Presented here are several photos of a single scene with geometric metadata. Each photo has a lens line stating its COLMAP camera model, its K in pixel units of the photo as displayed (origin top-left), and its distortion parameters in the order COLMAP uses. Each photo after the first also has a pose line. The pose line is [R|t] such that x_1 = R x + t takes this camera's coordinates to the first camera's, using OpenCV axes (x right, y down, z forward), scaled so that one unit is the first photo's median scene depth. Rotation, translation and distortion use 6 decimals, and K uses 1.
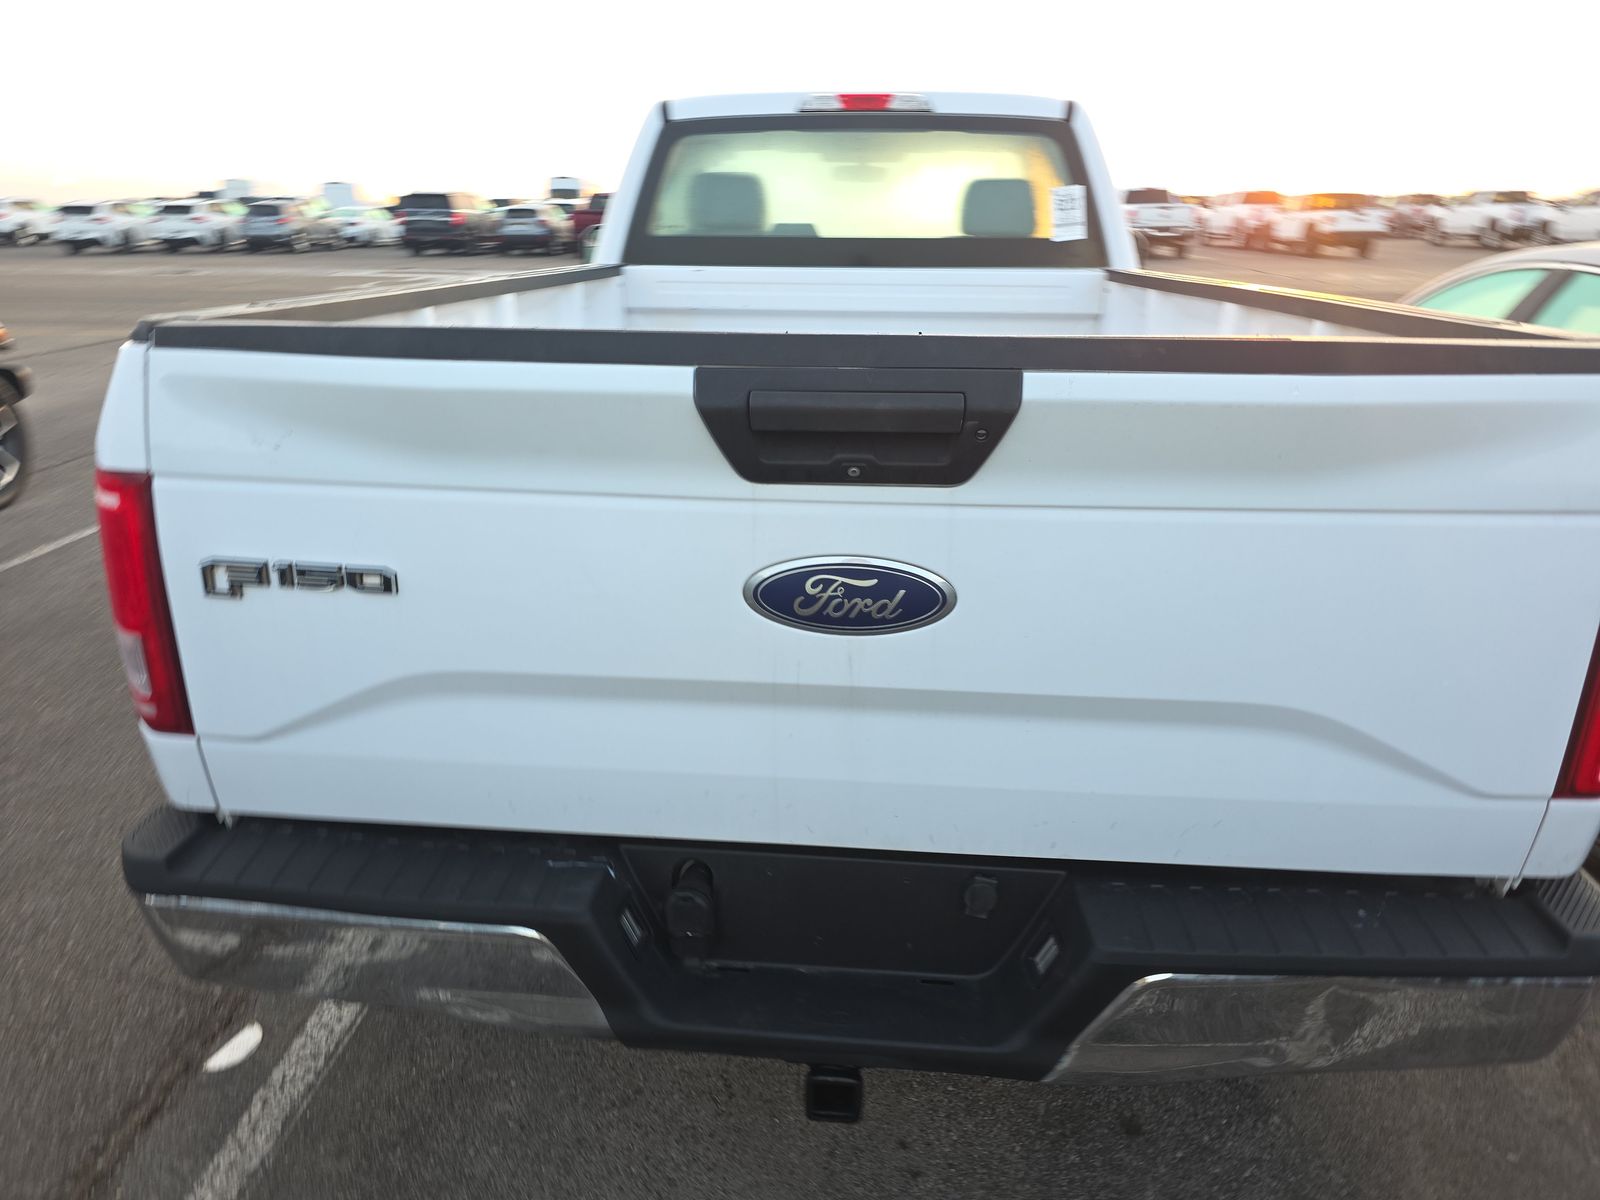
lens RADIAL K [[1081.0, 0, 775.1], [0, 1081.0, 610.0], [0, 0, 1]] dist [0.037609, -0.043286]
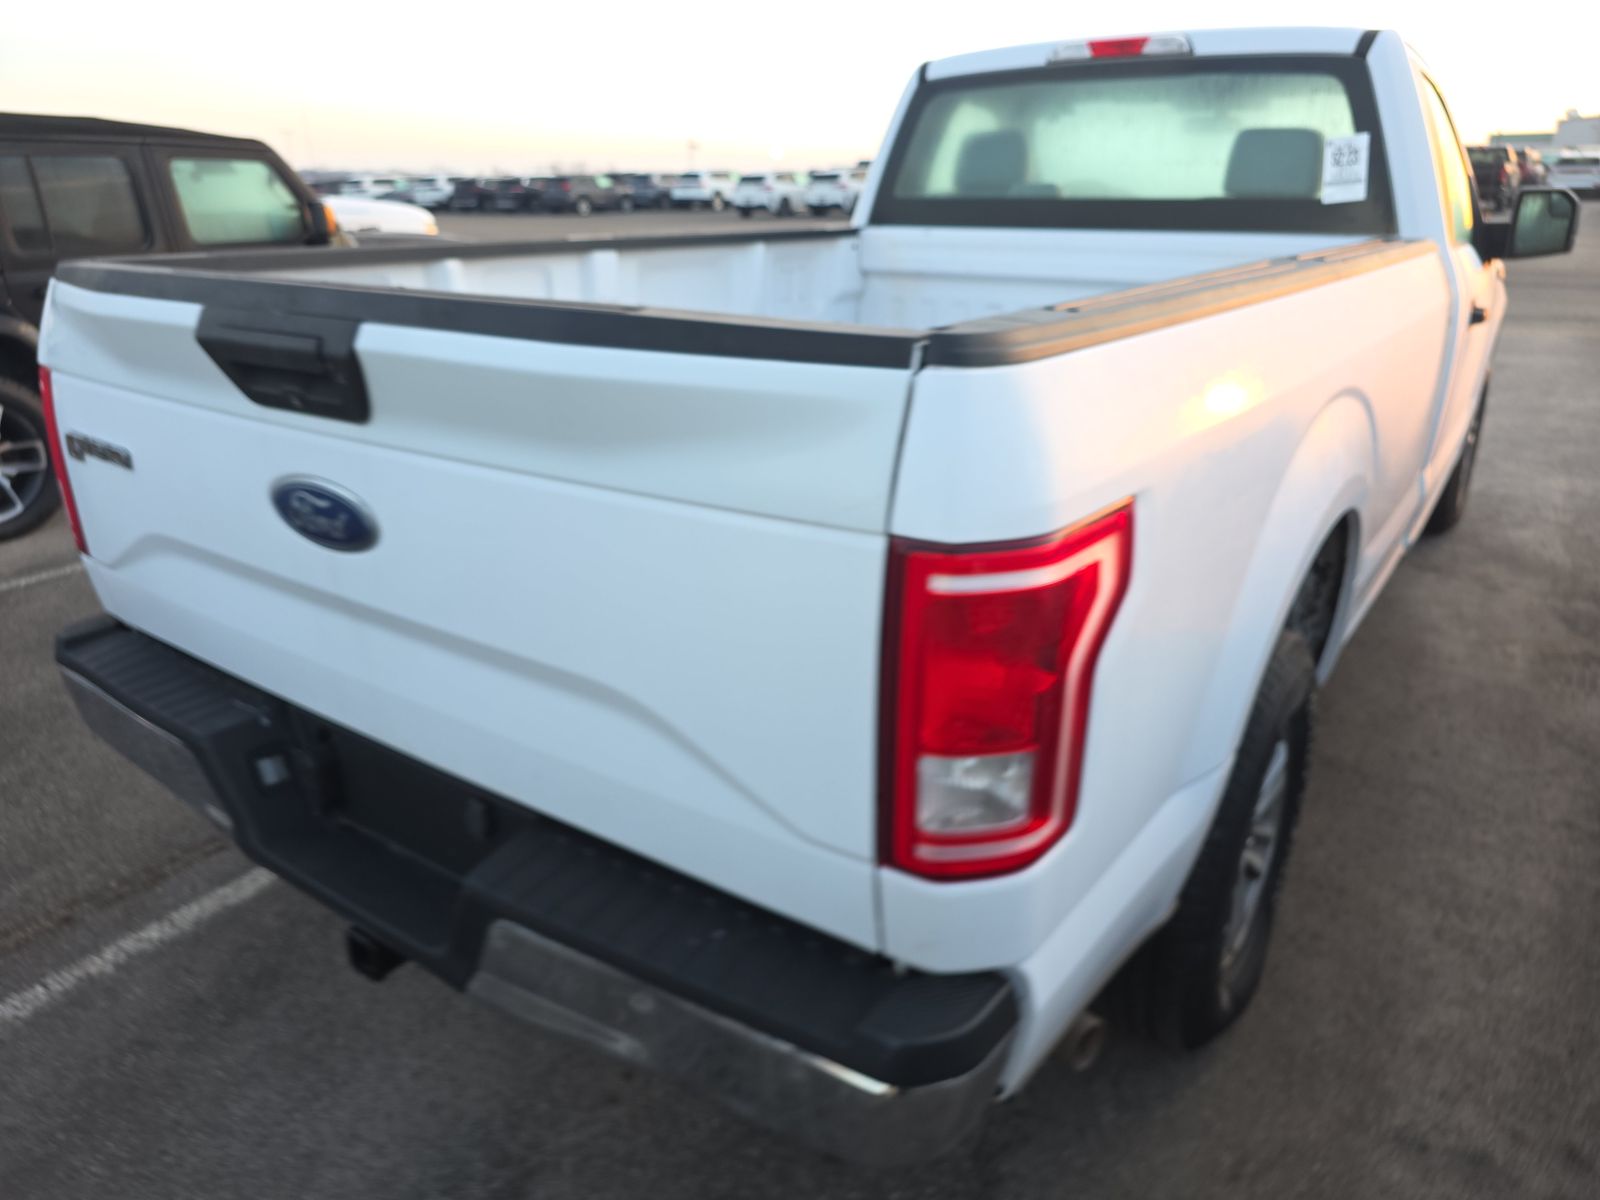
lens RADIAL K [[1081.0, 0, 798.6], [0, 1081.0, 604.8], [0, 0, 1]] dist [0.037609, -0.043286]
pose [[0.858553, 0.176891, -0.481245, 0.372428], [-0.165015, 0.983993, 0.067294, -0.027796], [0.485445, 0.021637, 0.874000, 0.088169]]
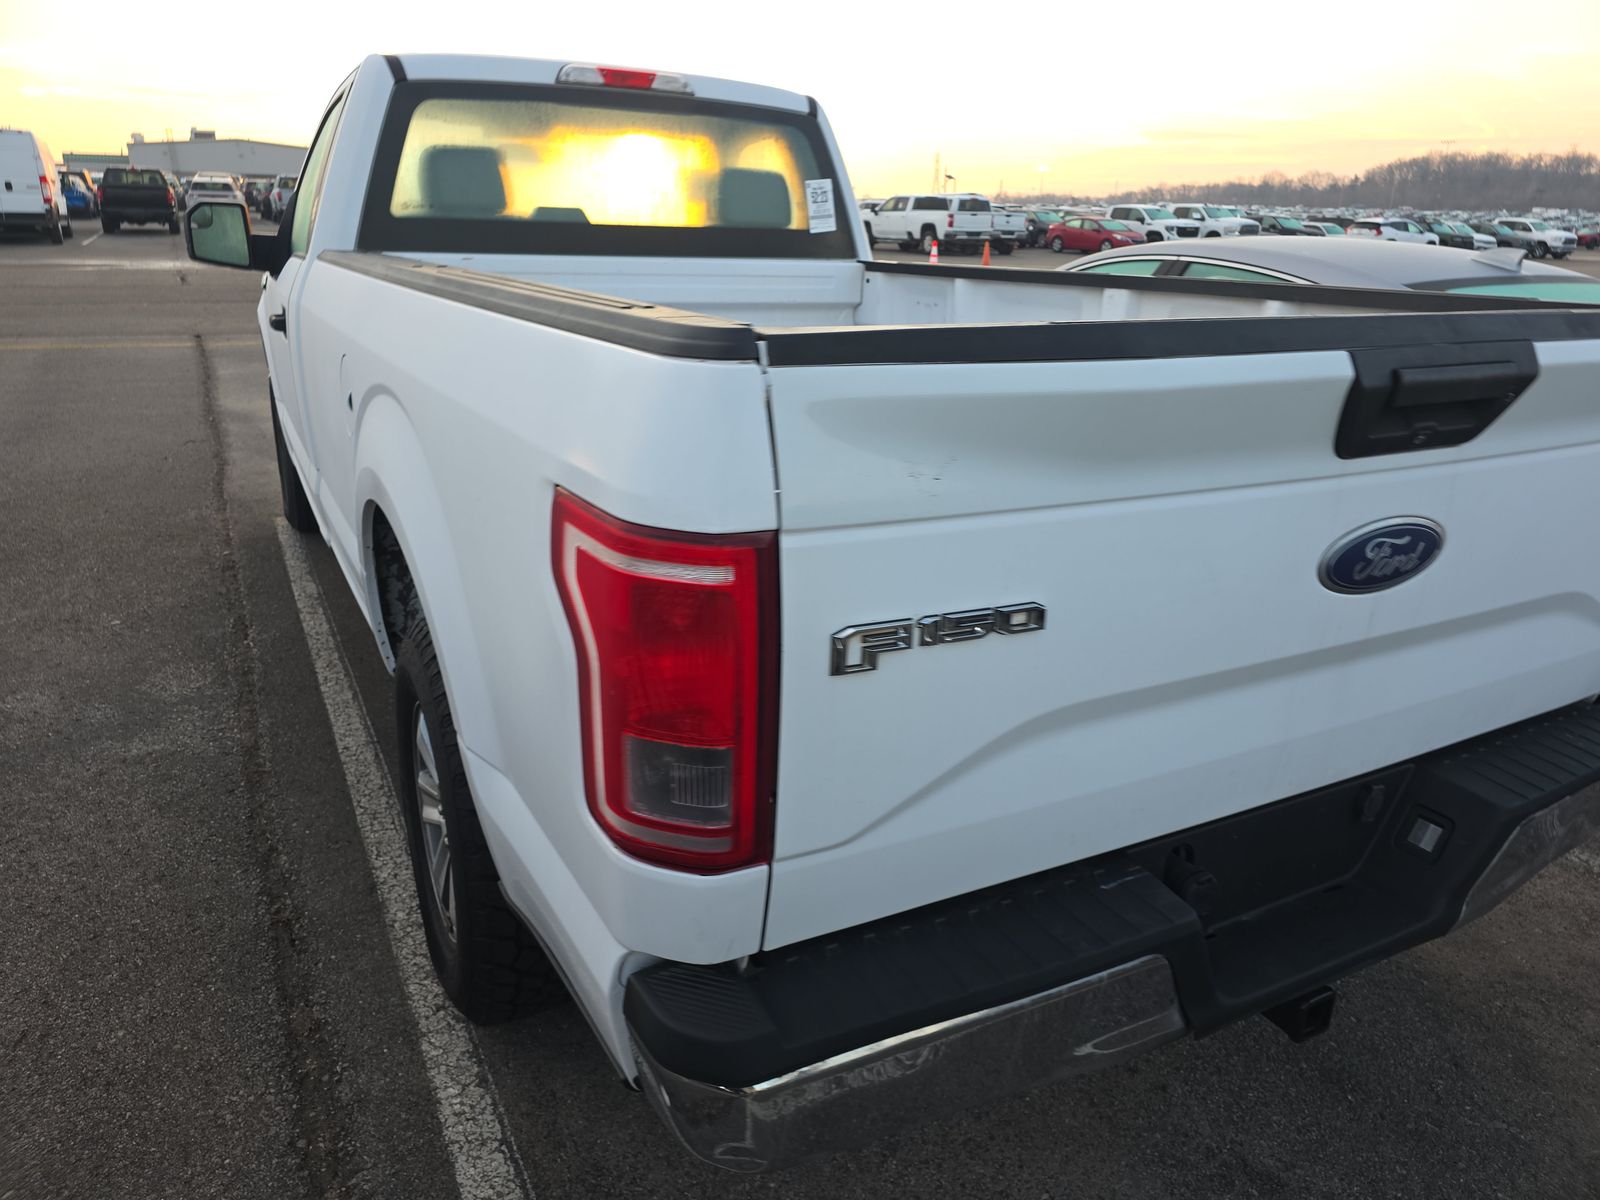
lens RADIAL K [[1081.0, 0, 817.5], [0, 1081.0, 635.0], [0, 0, 1]] dist [0.037609, -0.043286]
pose [[0.833040, -0.178689, 0.523560, -0.355549], [0.164347, 0.983607, 0.074207, -0.038845], [-0.528237, 0.024228, 0.848751, 0.130293]]
